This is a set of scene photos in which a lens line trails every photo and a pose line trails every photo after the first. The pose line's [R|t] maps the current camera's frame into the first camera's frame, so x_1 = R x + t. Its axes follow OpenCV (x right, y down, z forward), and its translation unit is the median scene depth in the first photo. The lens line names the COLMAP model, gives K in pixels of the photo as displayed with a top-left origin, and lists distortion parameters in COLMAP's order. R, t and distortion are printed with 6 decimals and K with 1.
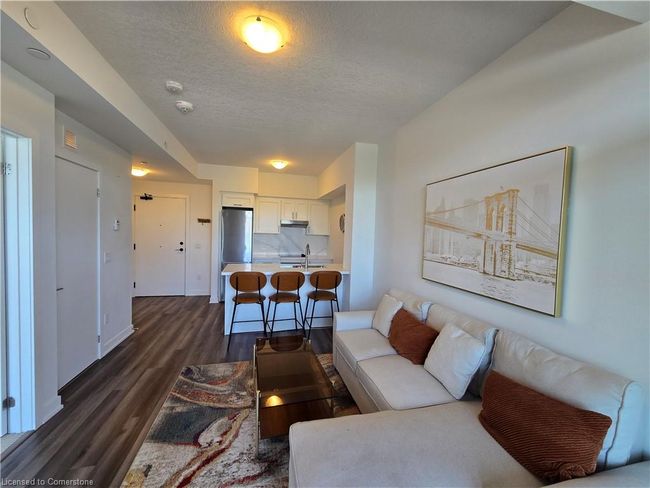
lens RADIAL K [[265.9, 0, 325.0], [0, 265.9, 244.0], [0, 0, 1]] dist [0.007359, 0.000003]
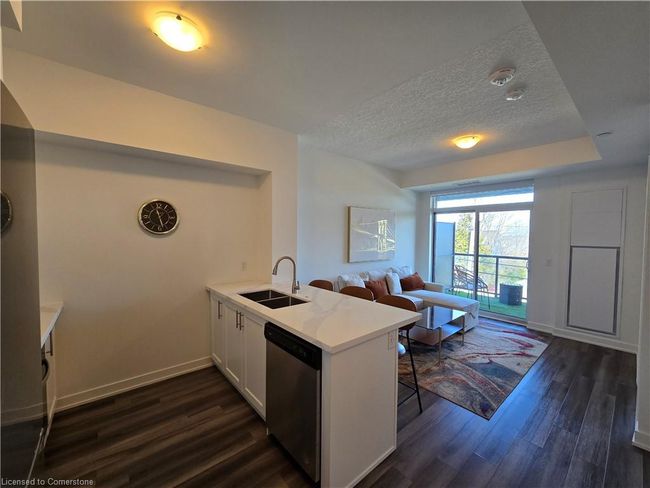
lens RADIAL K [[265.9, 0, 325.0], [0, 265.9, 244.0], [0, 0, 1]] dist [0.007359, 0.000003]
pose [[-0.436271, -0.062921, 0.897613, -0.516779], [0.016400, 0.996830, 0.077847, -0.060855], [-0.899666, 0.048683, -0.433857, 0.912182]]
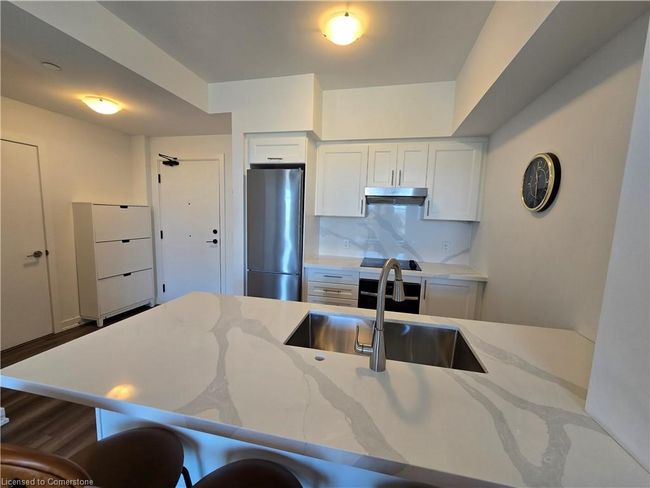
lens RADIAL K [[265.9, 0, 325.0], [0, 265.9, 244.0], [0, 0, 1]] dist [0.007359, 0.000003]
pose [[0.890450, 0.050516, -0.452268, -0.010129], [-0.023068, 0.997553, 0.066002, -0.022763], [0.454495, -0.048339, 0.889437, 0.588289]]
